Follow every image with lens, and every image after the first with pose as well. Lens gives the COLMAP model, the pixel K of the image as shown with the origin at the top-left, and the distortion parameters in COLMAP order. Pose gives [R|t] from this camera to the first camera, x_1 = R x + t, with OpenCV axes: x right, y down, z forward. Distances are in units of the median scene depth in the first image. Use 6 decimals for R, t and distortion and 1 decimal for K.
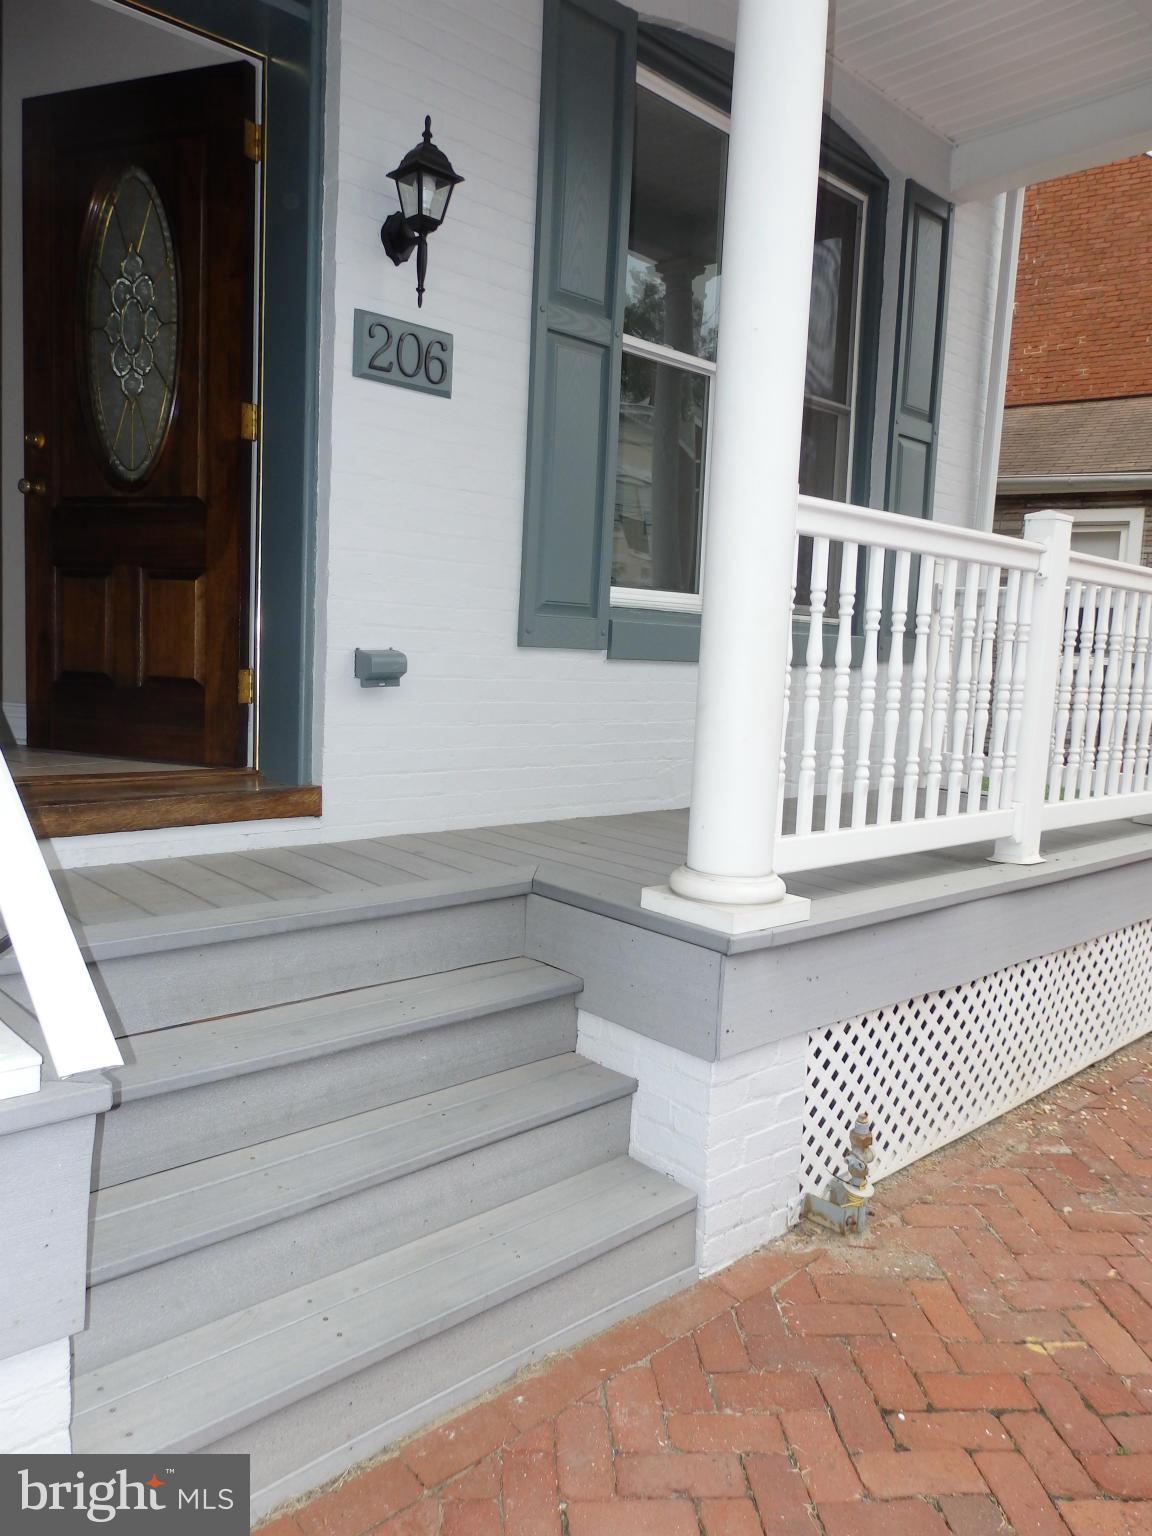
lens RADIAL K [[1201.2, 0, 576.0], [0, 1201.2, 768.0], [0, 0, 1]] dist [0.092306, -0.177780]
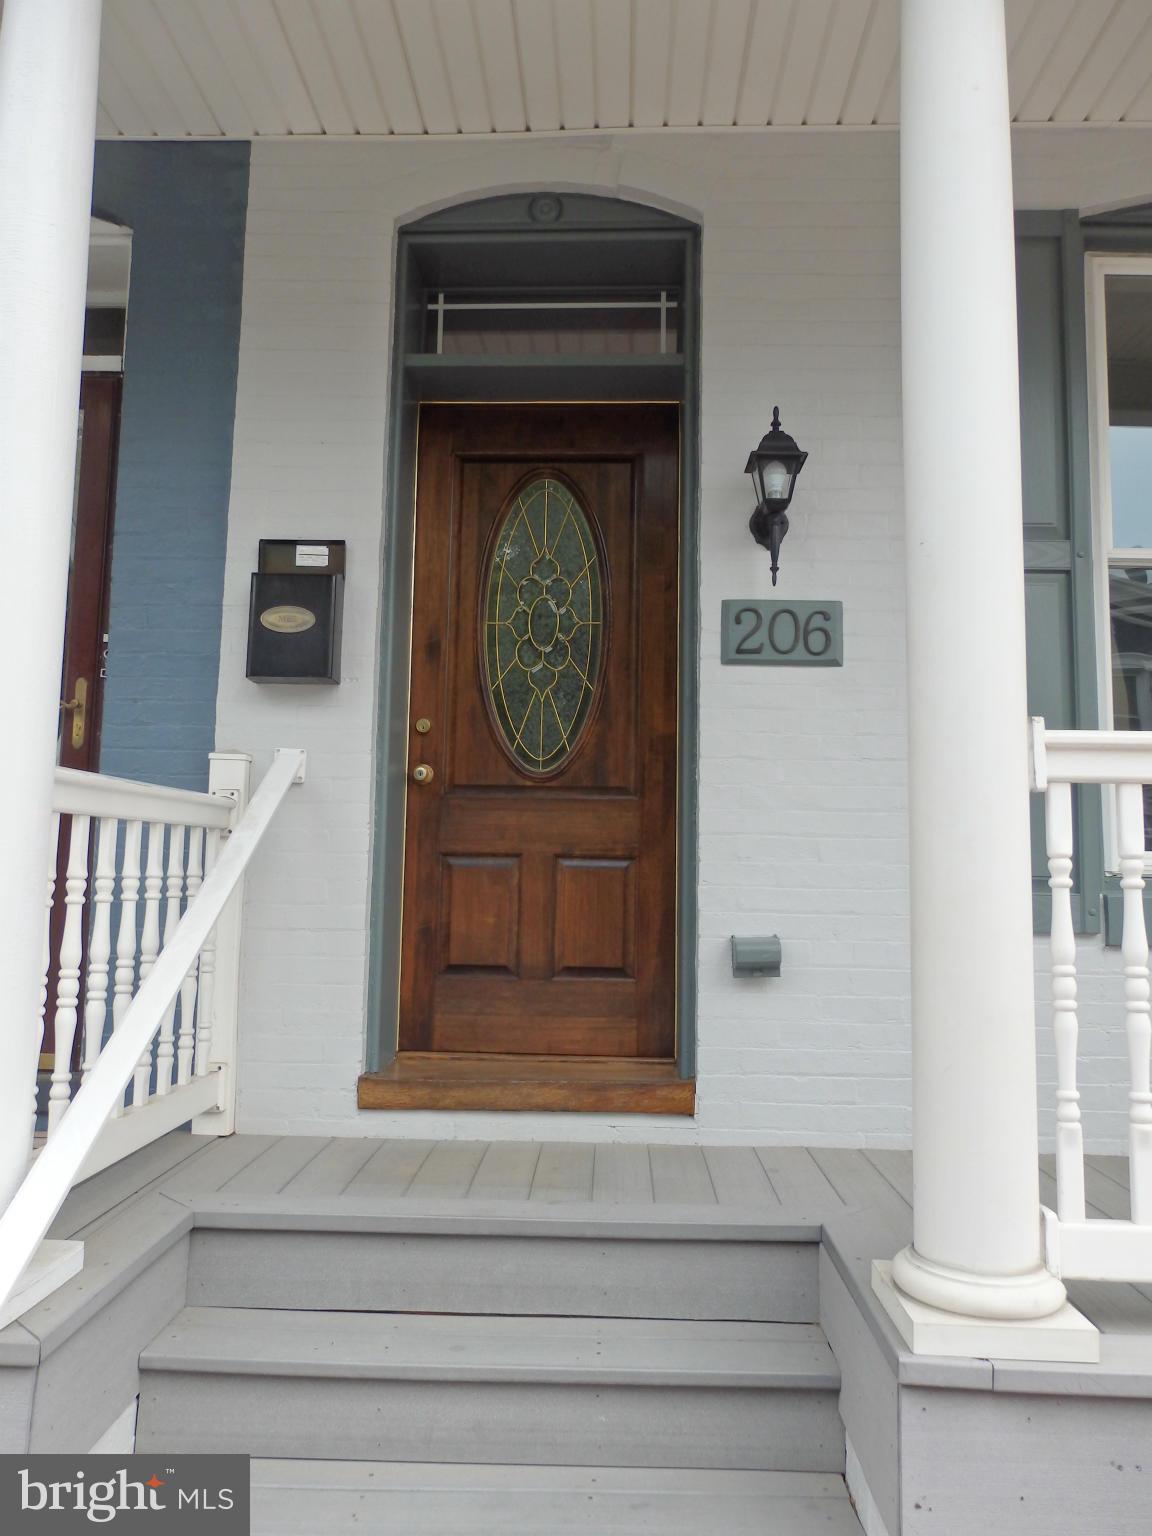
lens RADIAL K [[1151.1, 0, 576.0], [0, 1151.1, 768.0], [0, 0, 1]] dist [-0.005129, -0.003200]
pose [[0.701307, -0.106947, -0.704792, 0.403075], [-0.061138, 0.976016, -0.208939, -0.032804], [0.710233, 0.189620, 0.677948, 0.289020]]
